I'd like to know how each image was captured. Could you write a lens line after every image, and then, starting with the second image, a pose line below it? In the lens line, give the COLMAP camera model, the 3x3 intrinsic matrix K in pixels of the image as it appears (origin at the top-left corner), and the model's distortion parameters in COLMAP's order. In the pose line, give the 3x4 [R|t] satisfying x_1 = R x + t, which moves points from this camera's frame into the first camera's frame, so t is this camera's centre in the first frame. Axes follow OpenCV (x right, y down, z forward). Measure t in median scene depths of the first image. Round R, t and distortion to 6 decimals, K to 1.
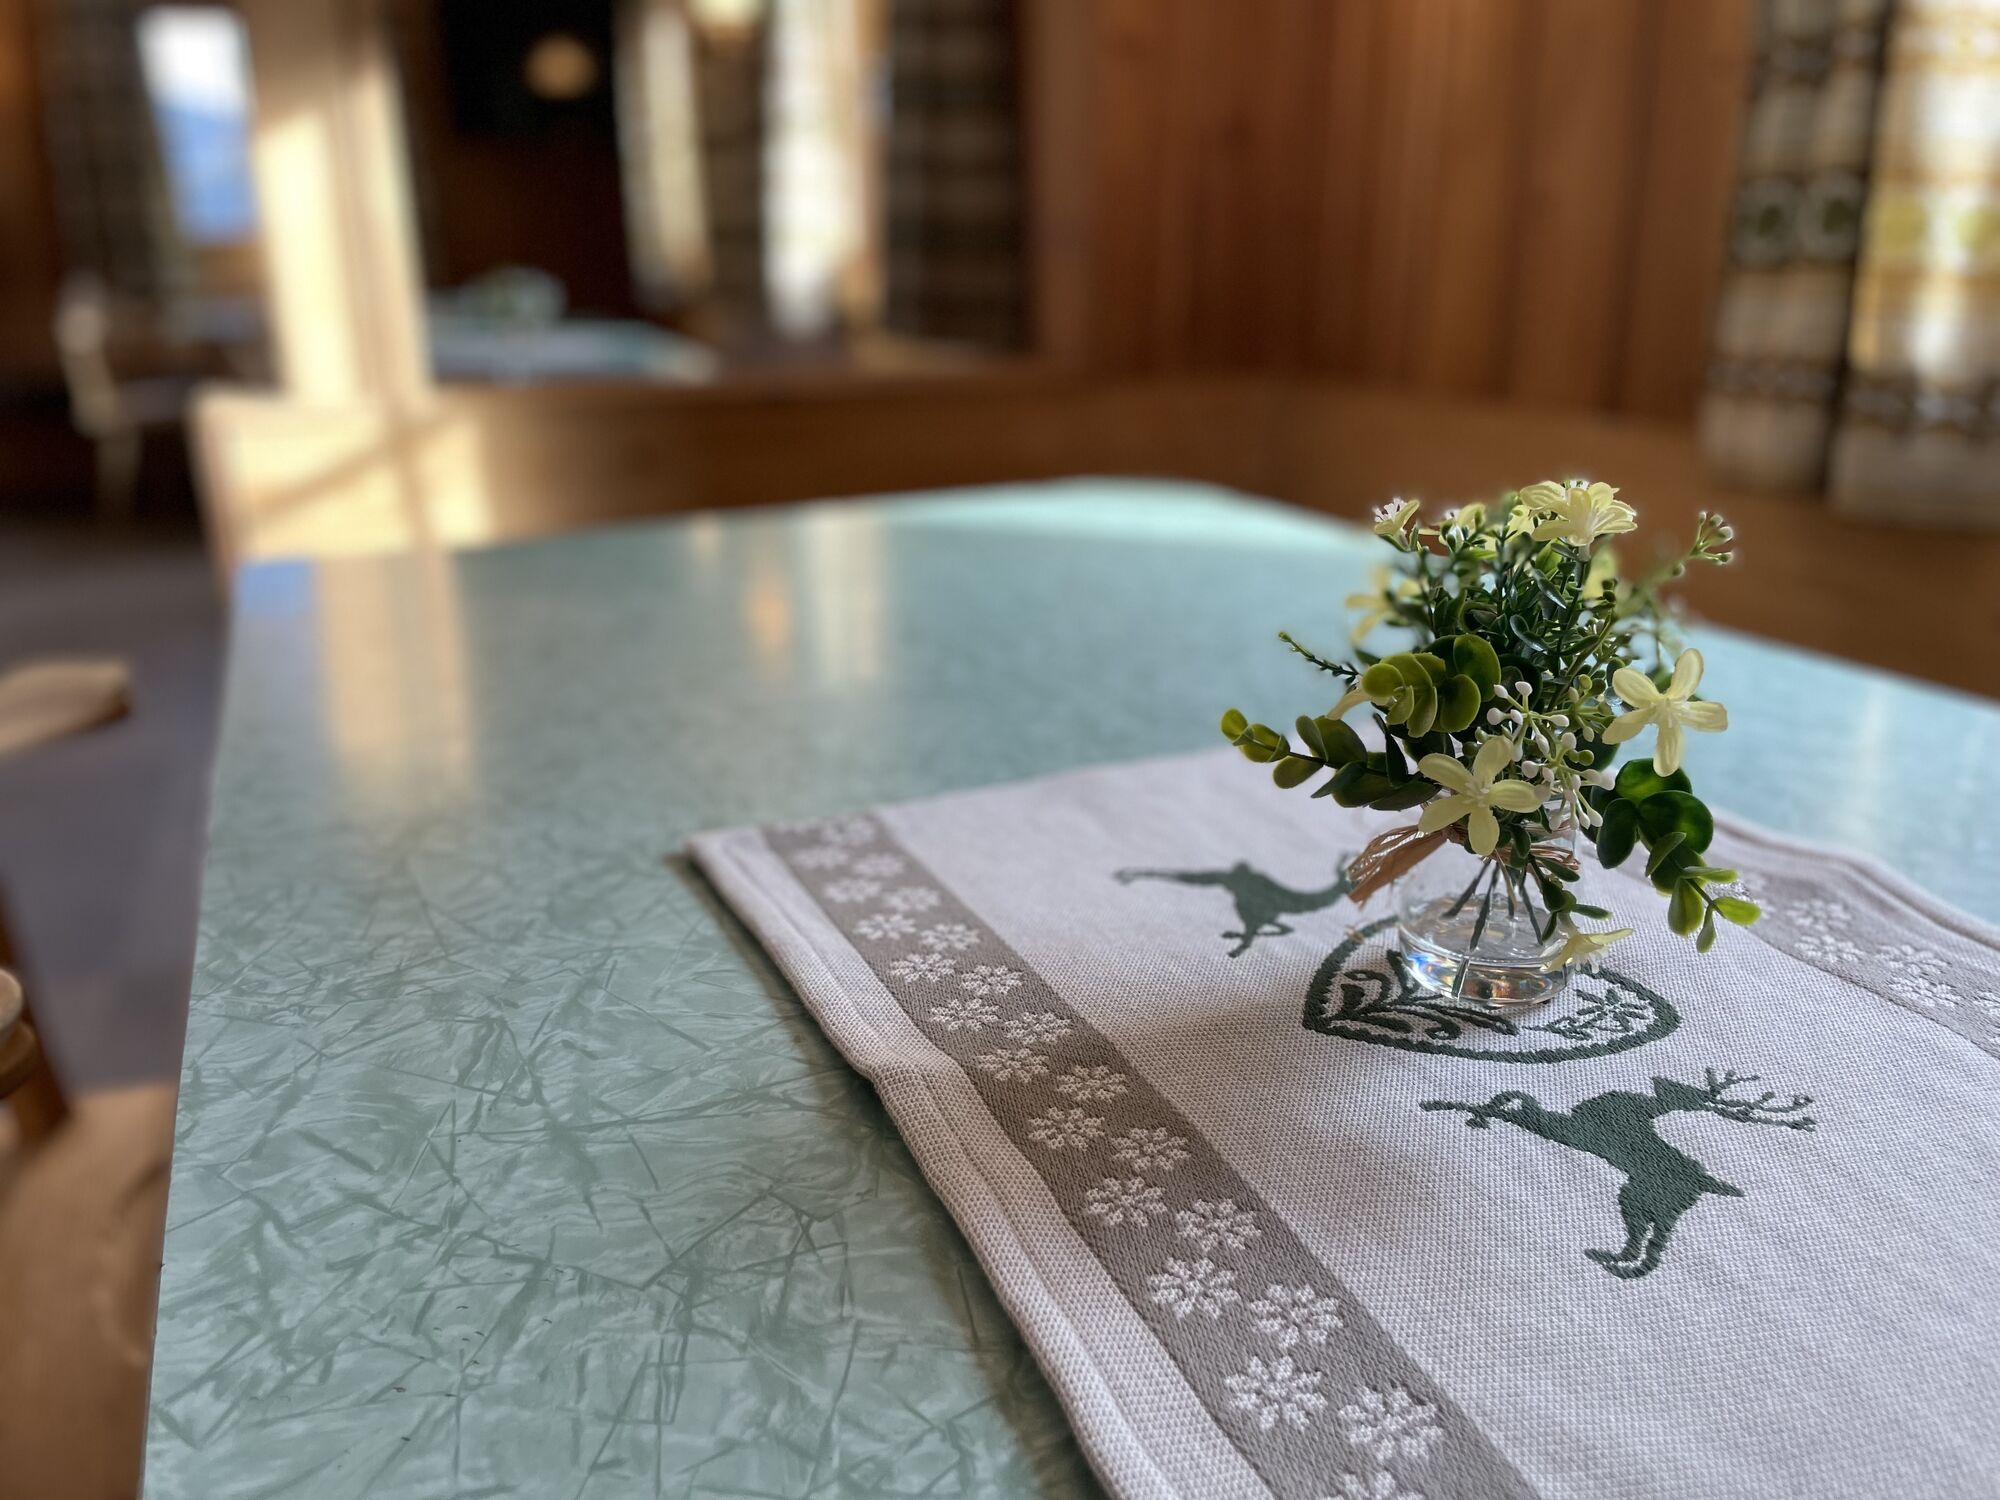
lens RADIAL K [[1516.5, 0, 1000.0], [0, 1516.5, 750.0], [0, 0, 1]] dist [-0.003272, -0.001365]
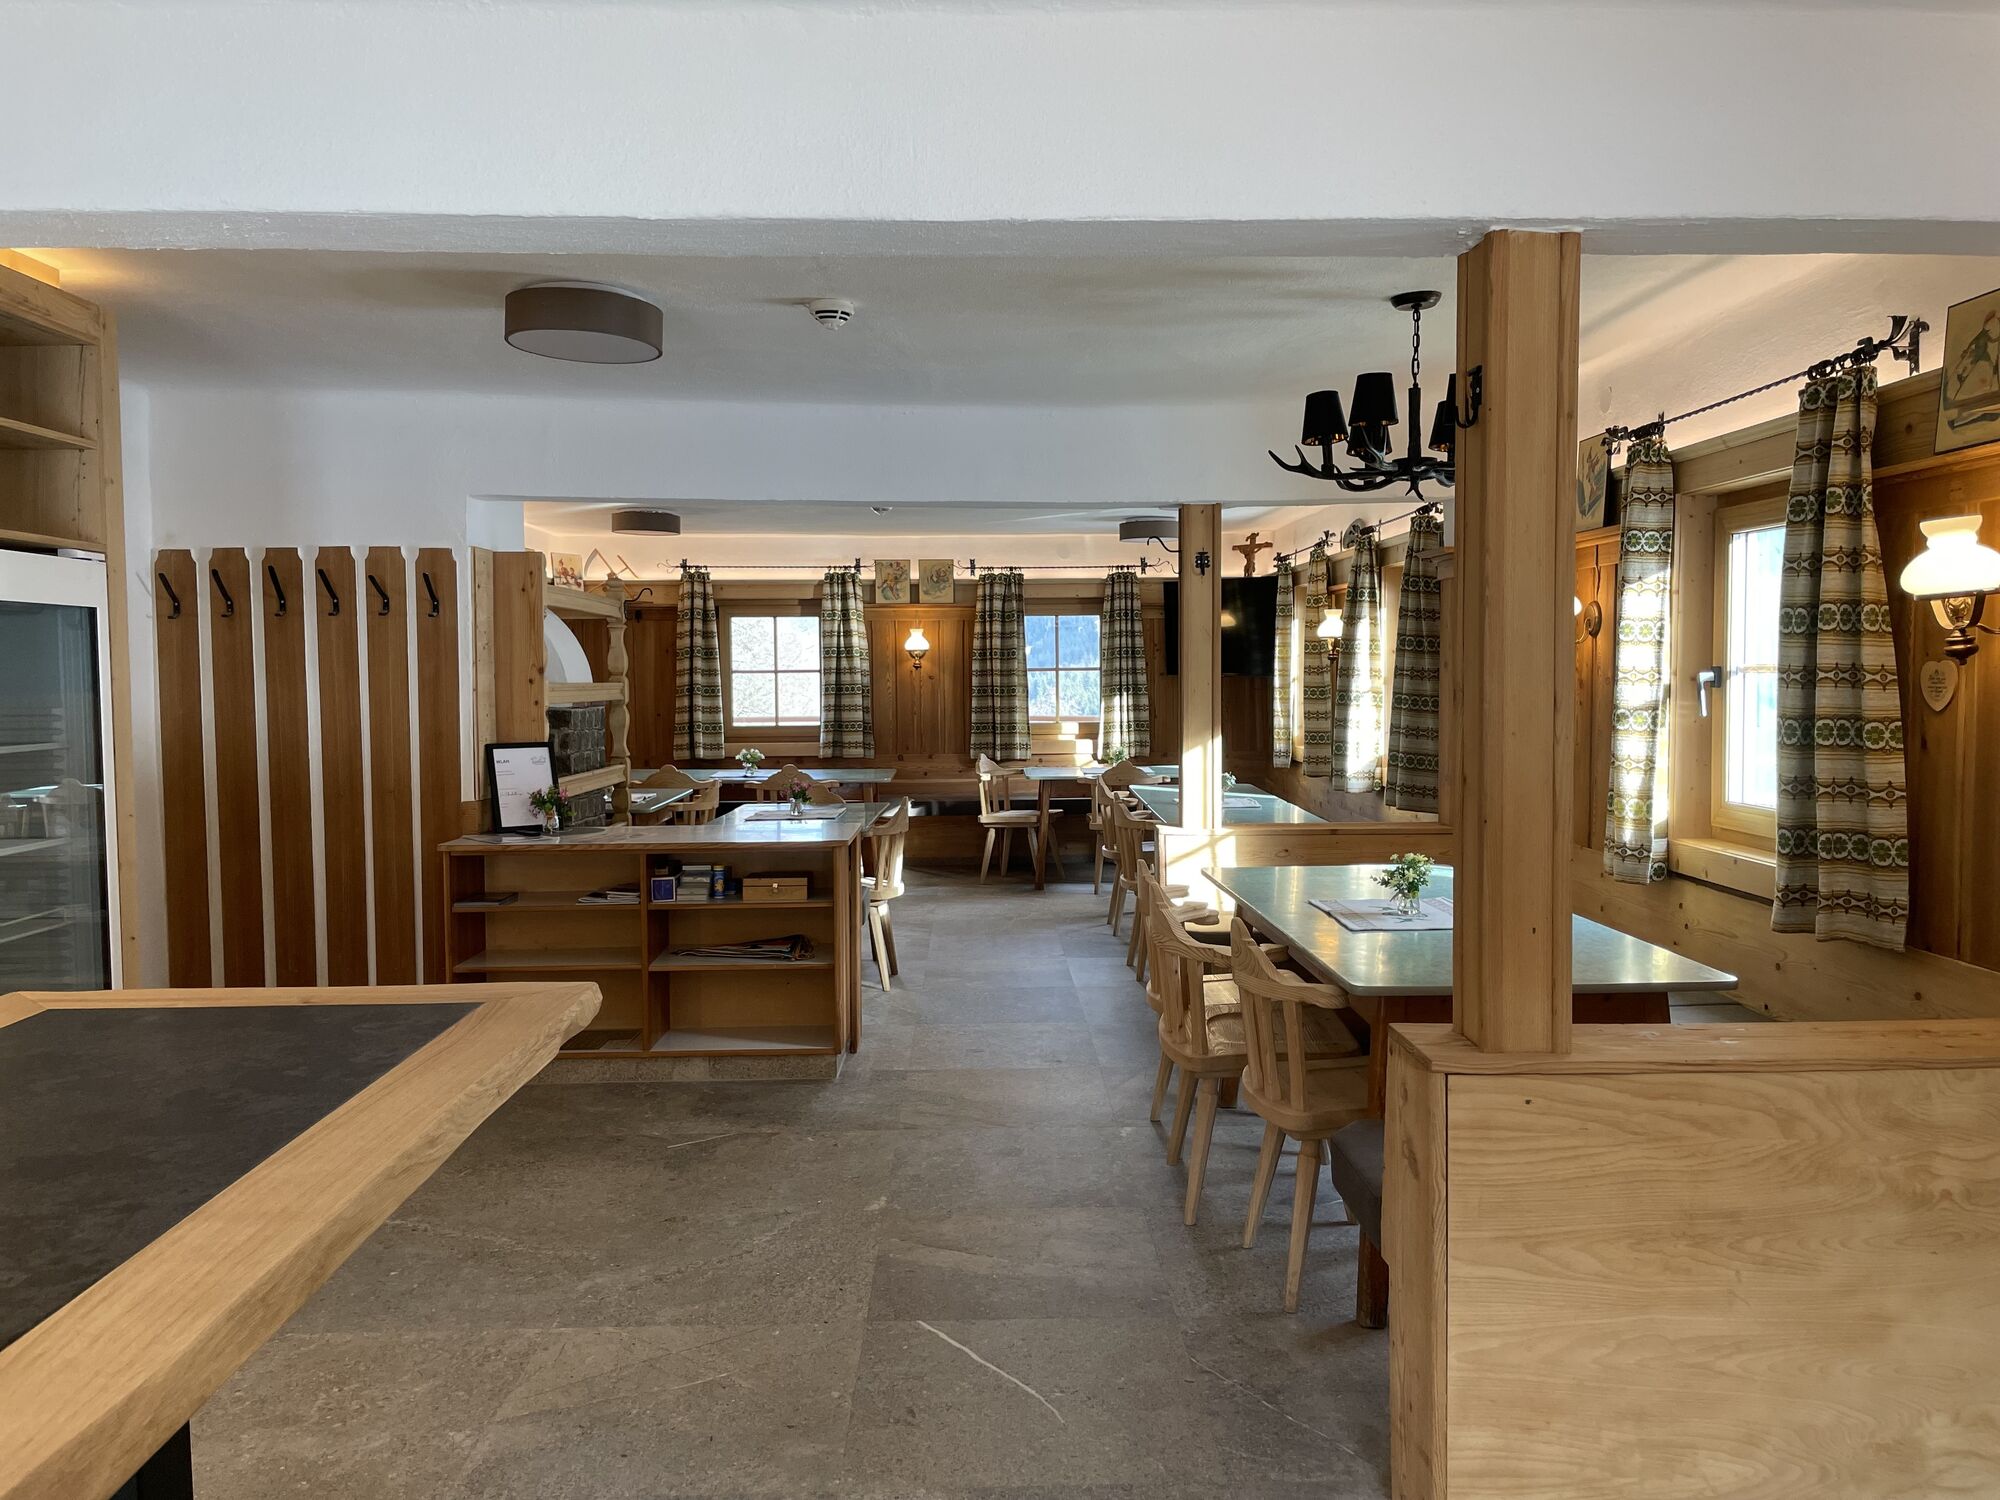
lens RADIAL K [[1487.2, 0, 1000.0], [0, 1487.2, 750.0], [0, 0, 1]] dist [0.099106, -0.137078]
pose [[0.928172, 0.025281, -0.371291, 0.515255], [-0.122726, 0.962672, -0.241249, 0.610619], [0.351333, 0.269488, 0.896628, -2.910090]]
